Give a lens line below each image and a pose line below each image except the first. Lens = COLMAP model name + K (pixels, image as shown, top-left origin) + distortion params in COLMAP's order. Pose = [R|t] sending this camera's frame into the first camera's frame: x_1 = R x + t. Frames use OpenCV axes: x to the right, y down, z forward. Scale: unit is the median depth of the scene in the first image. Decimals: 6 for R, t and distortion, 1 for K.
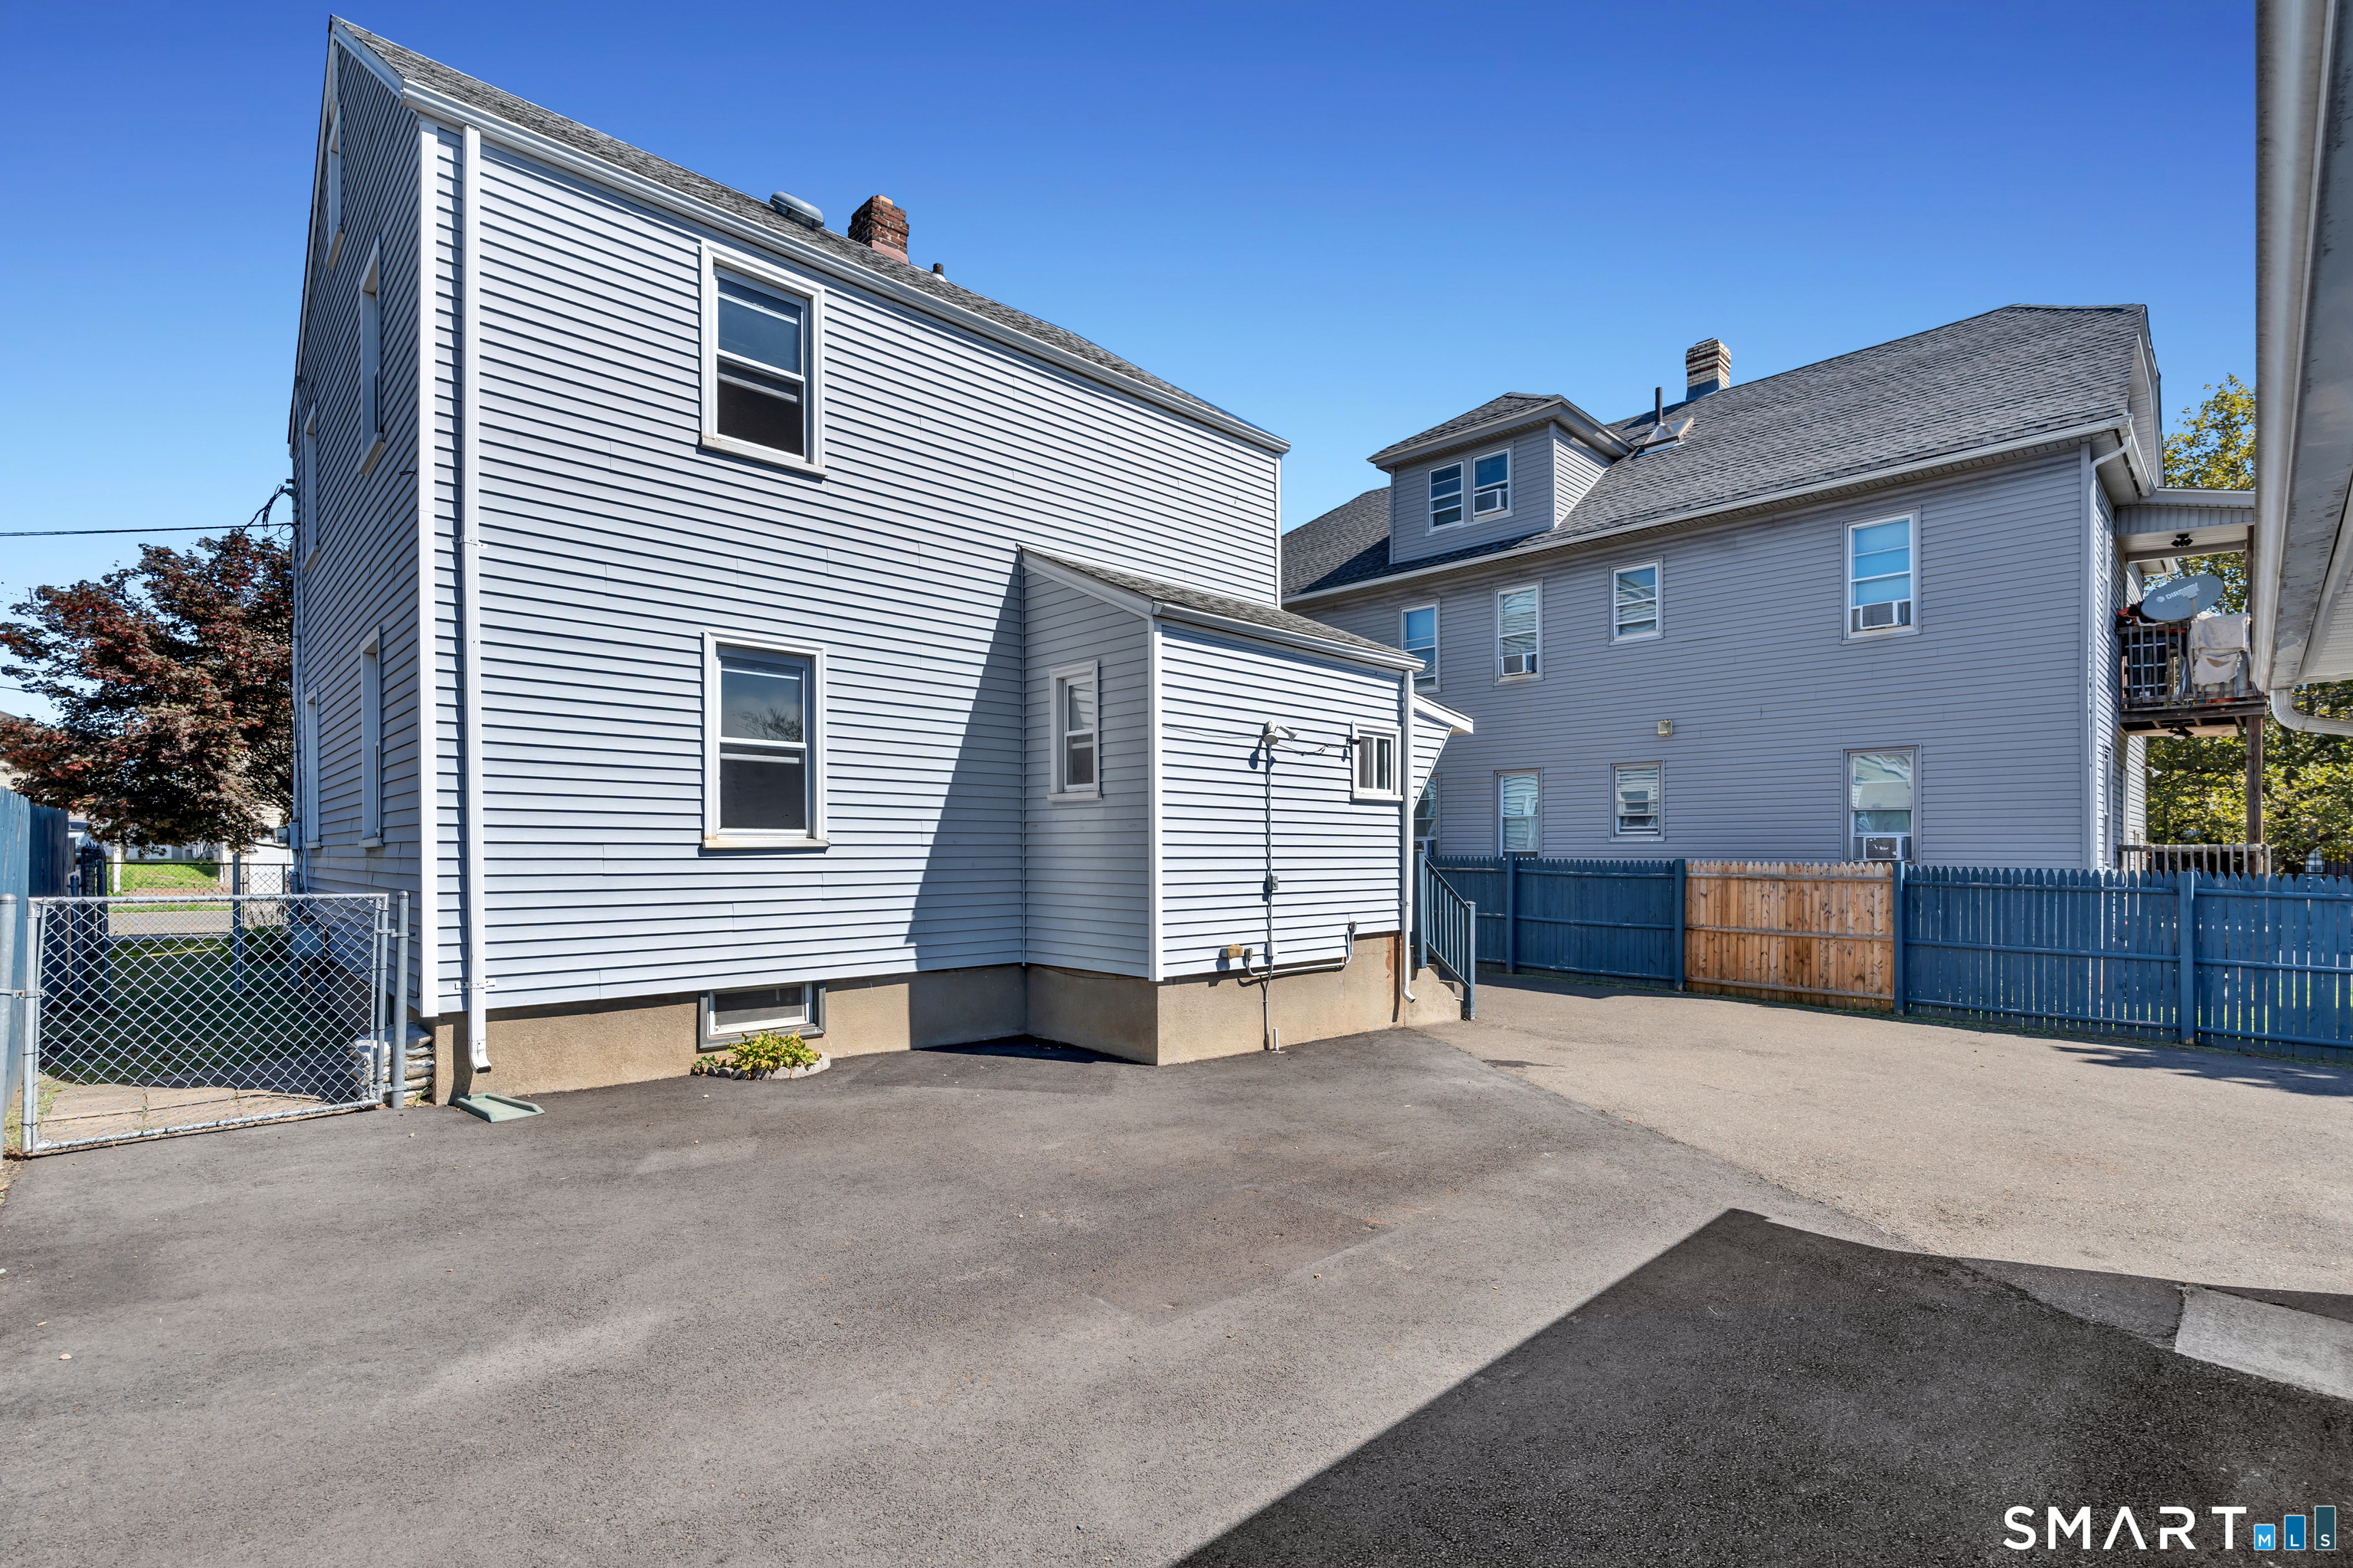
lens RADIAL K [[1039.0, 0, 1179.2], [0, 1039.0, 783.5], [0, 0, 1]] dist [-0.001841, -0.000298]
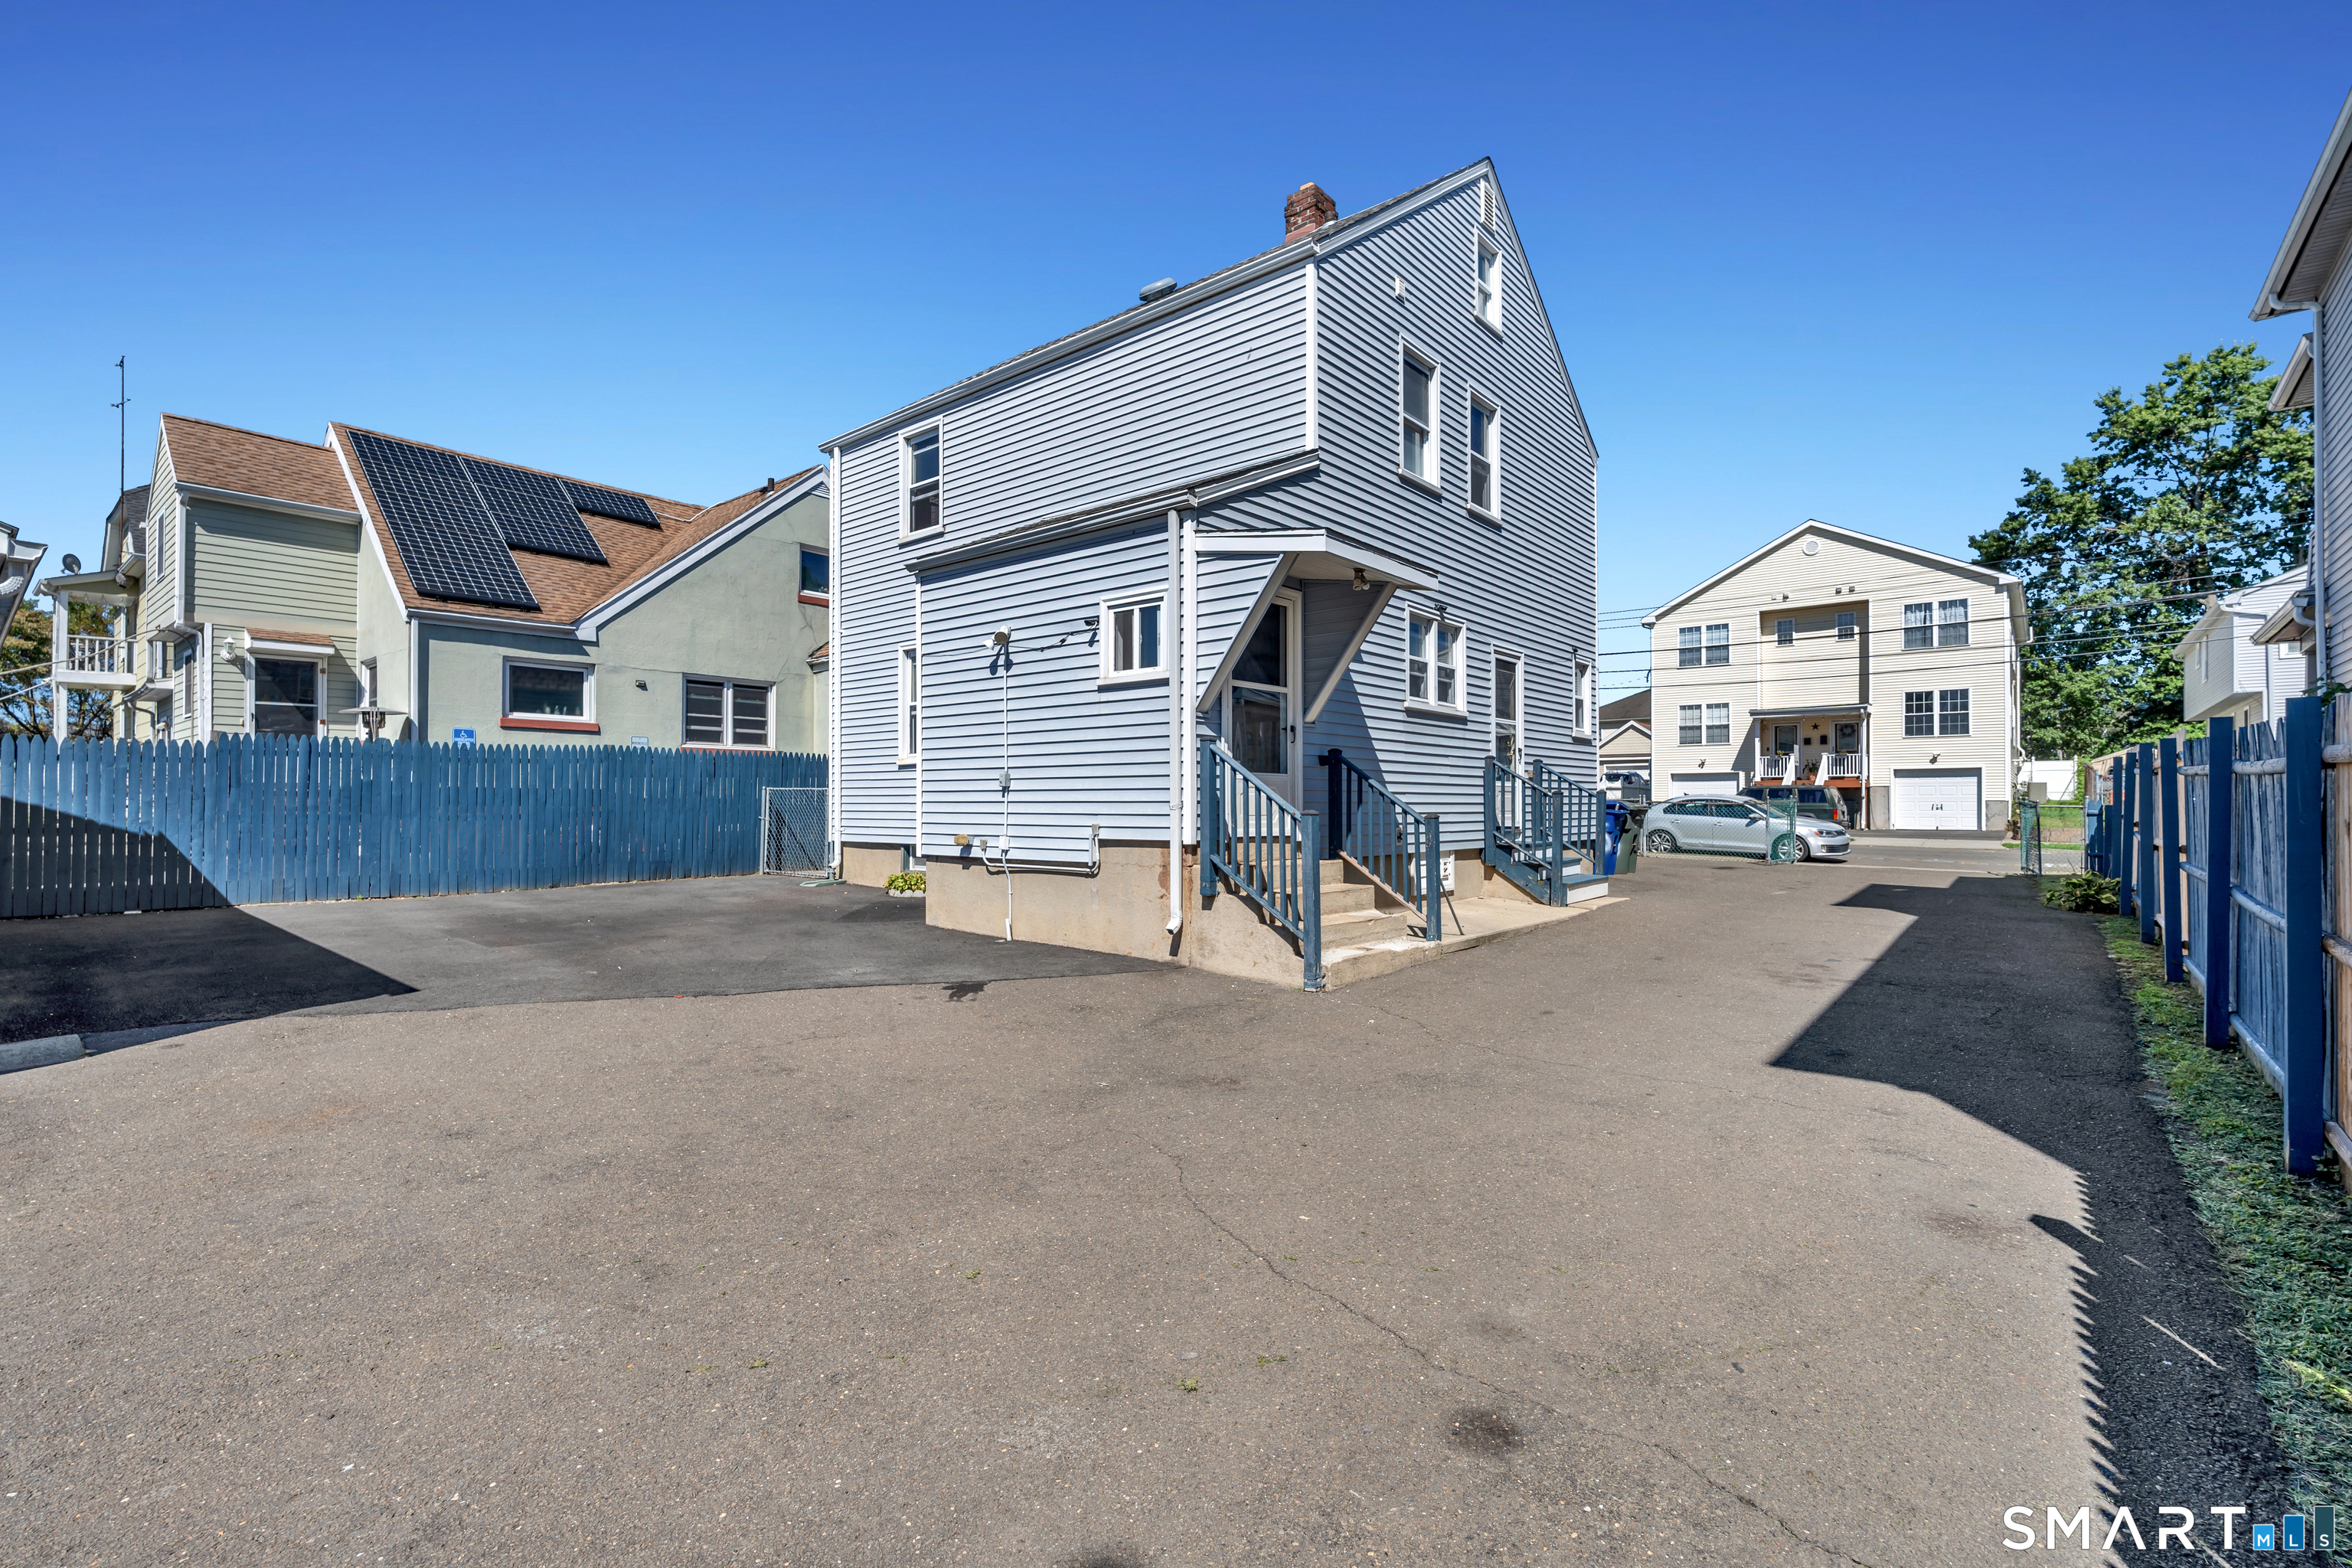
lens RADIAL K [[1053.4, 0, 1130.0], [0, 1053.4, 803.0], [0, 0, 1]] dist [-0.001570, 0.000095]
pose [[0.075873, -0.025275, -0.996797, 1.150692], [0.042299, 0.998860, -0.022108, 0.146307], [0.996220, -0.040486, 0.076855, 1.033884]]
